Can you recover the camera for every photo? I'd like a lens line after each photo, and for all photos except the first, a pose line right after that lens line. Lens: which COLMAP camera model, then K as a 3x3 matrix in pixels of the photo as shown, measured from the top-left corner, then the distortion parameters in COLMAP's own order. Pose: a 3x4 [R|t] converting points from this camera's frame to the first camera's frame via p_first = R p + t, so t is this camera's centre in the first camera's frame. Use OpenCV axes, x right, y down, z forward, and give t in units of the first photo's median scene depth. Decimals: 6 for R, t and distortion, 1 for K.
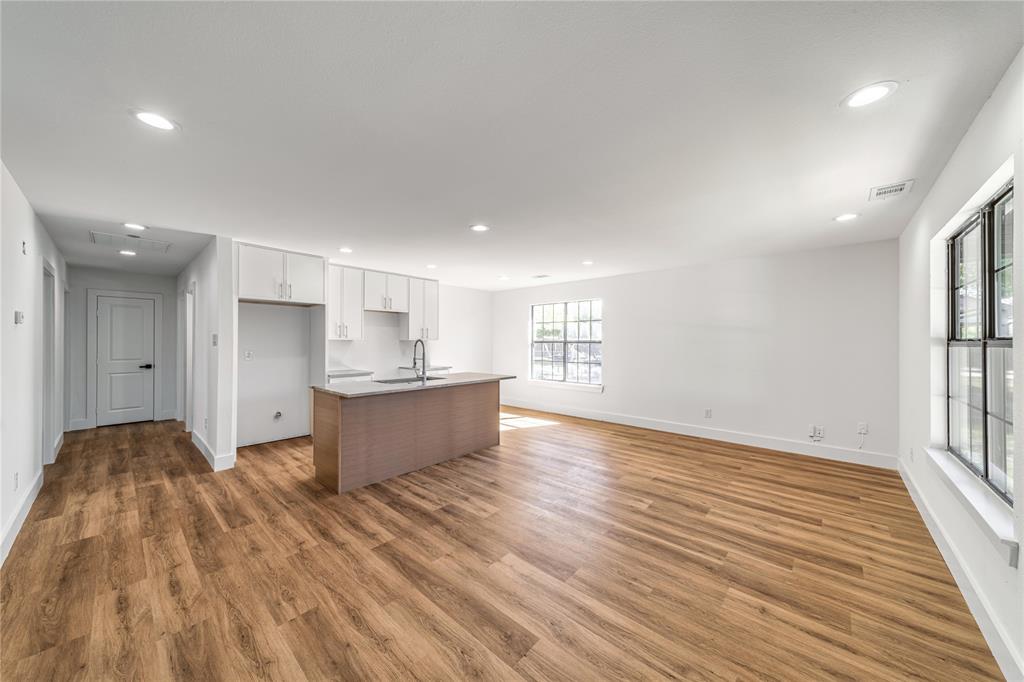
lens RADIAL K [[356.0, 0, 512.0], [0, 356.0, 341.0], [0, 0, 1]] dist [0.009612, -0.000144]
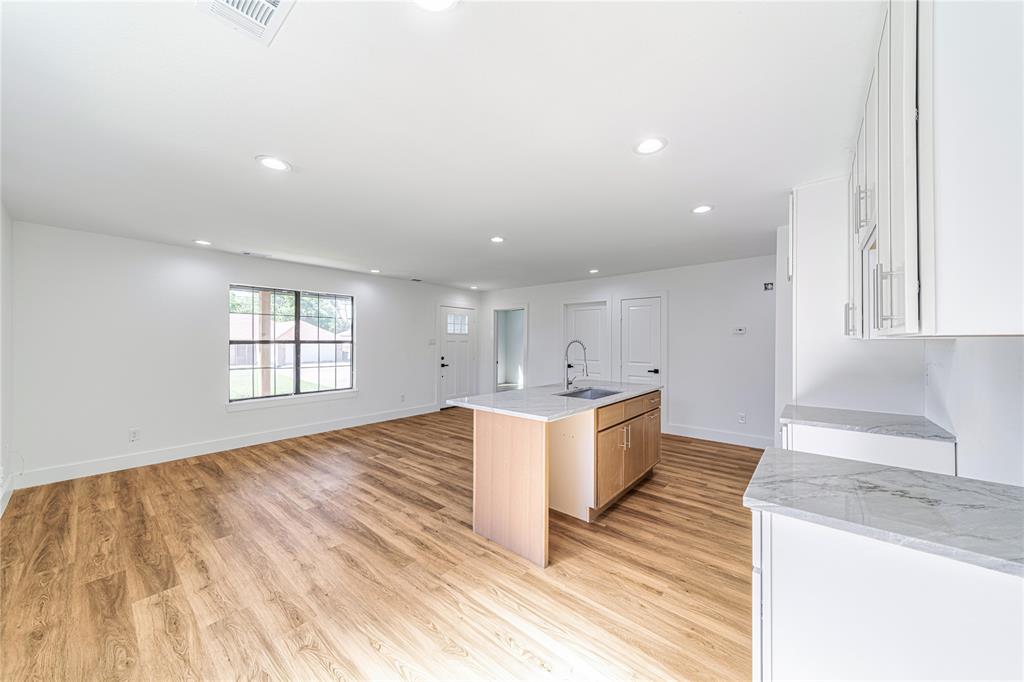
lens RADIAL K [[356.0, 0, 512.0], [0, 356.0, 341.0], [0, 0, 1]] dist [0.009612, -0.000144]
pose [[-0.999531, -0.004057, -0.030358, -0.087979], [-0.003938, 0.999984, -0.003961, 0.001405], [0.030373, -0.003839, -0.999531, 1.796747]]
